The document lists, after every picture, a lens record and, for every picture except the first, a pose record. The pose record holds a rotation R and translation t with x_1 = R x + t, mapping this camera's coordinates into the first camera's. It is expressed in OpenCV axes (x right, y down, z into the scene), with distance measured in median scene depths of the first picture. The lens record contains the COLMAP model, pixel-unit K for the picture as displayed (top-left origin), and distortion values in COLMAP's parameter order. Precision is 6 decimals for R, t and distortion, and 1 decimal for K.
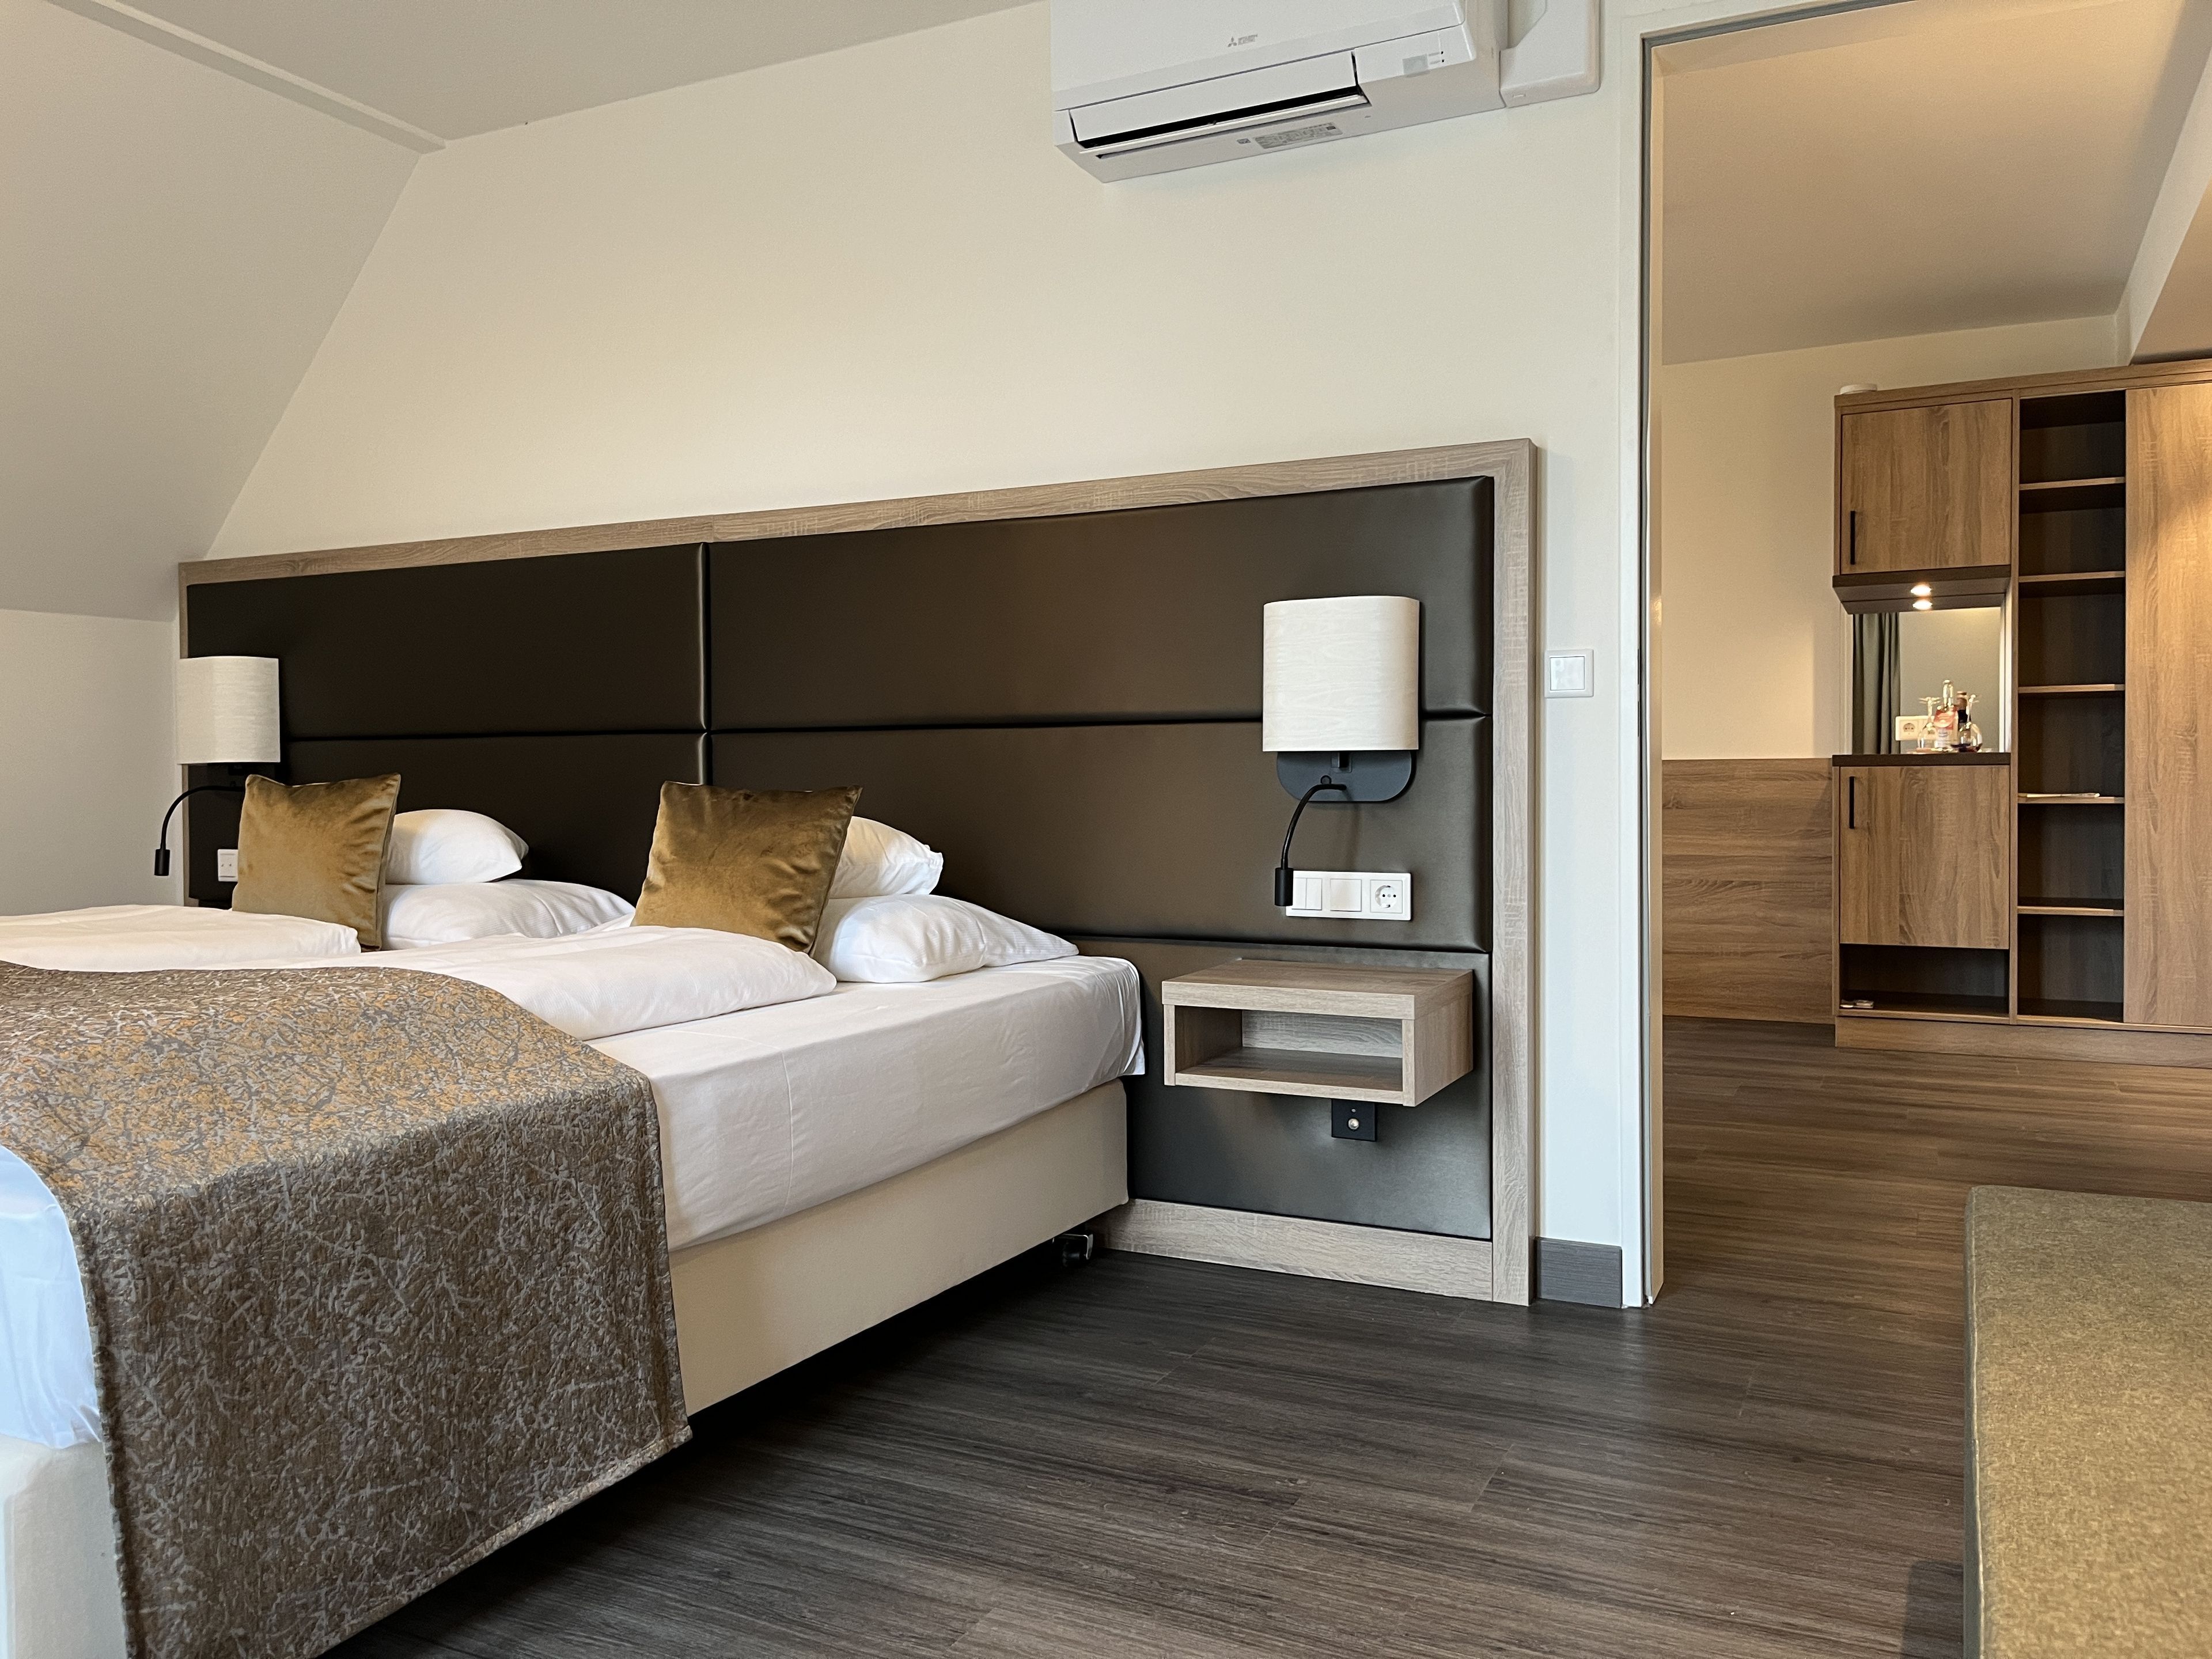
lens RADIAL K [[1678.9, 0, 1107.3], [0, 1678.9, 815.7], [0, 0, 1]] dist [0.012404, -0.034778]
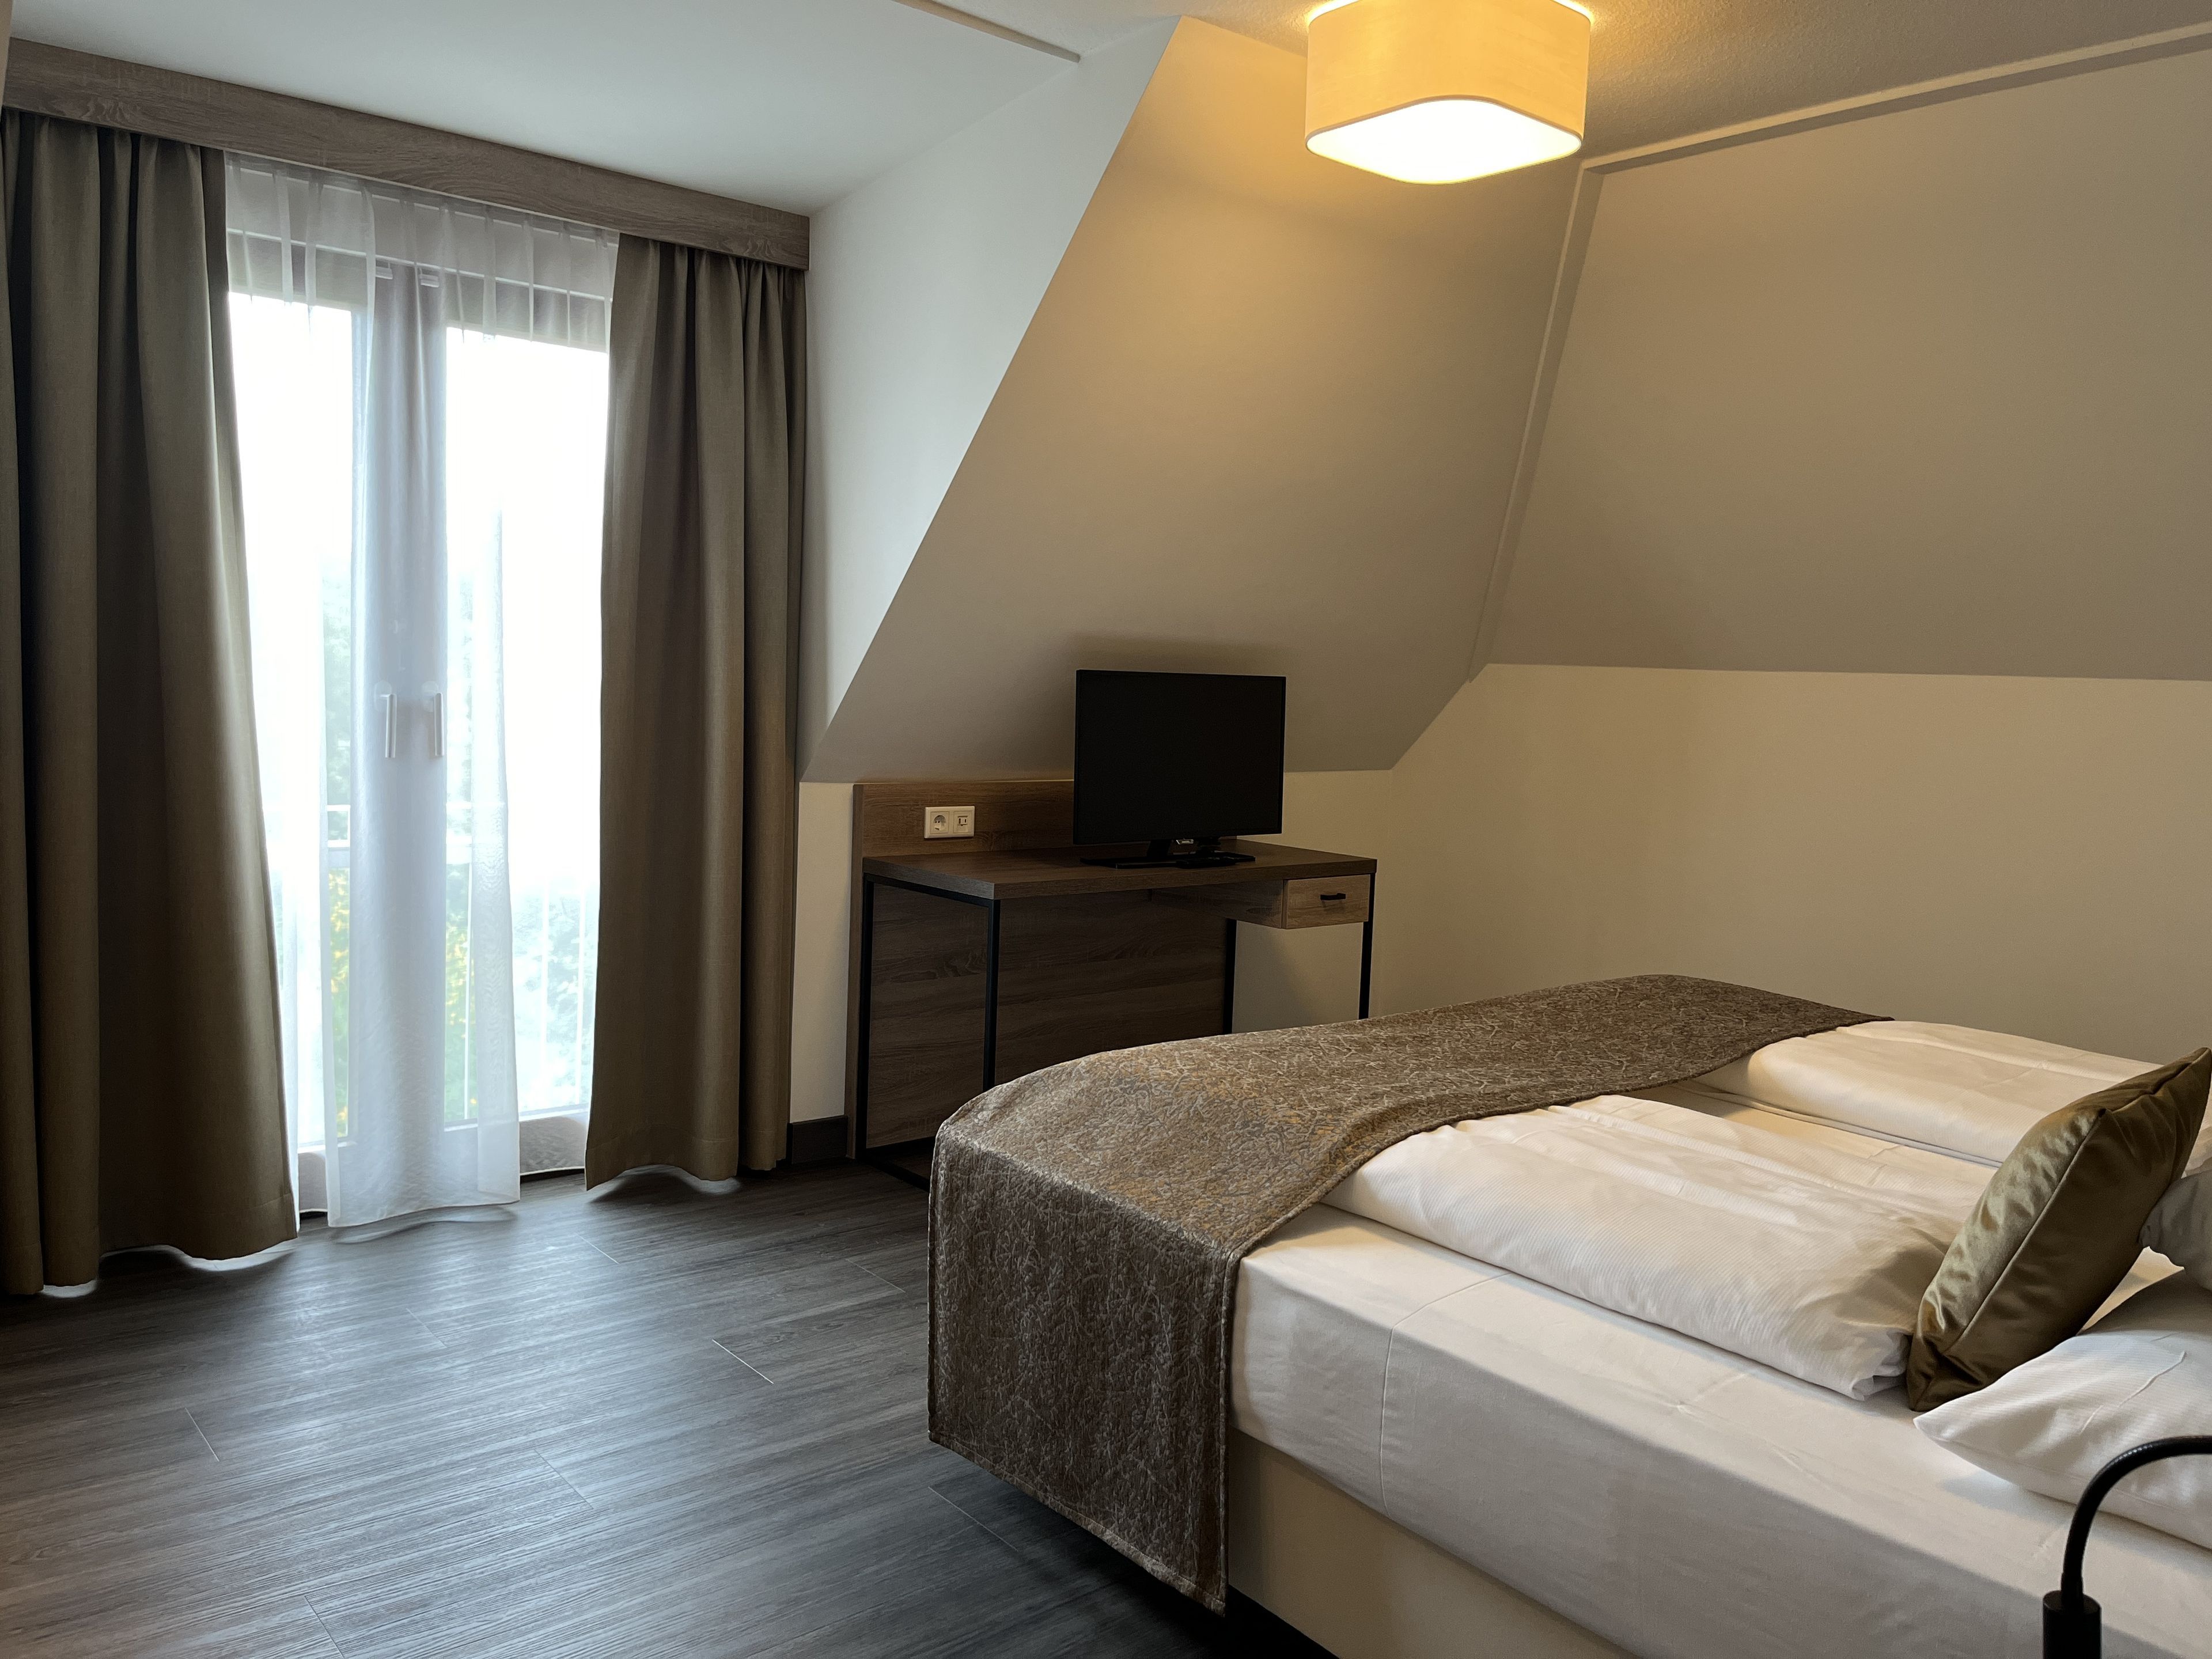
lens RADIAL K [[1678.9, 0, 1107.3], [0, 1678.9, 836.4], [0, 0, 1]] dist [0.012404, -0.034778]
pose [[-0.401446, 0.076842, -0.912653, 0.774868], [-0.062244, 0.991881, 0.110891, -0.240399], [0.913765, 0.101324, -0.393404, 1.468532]]
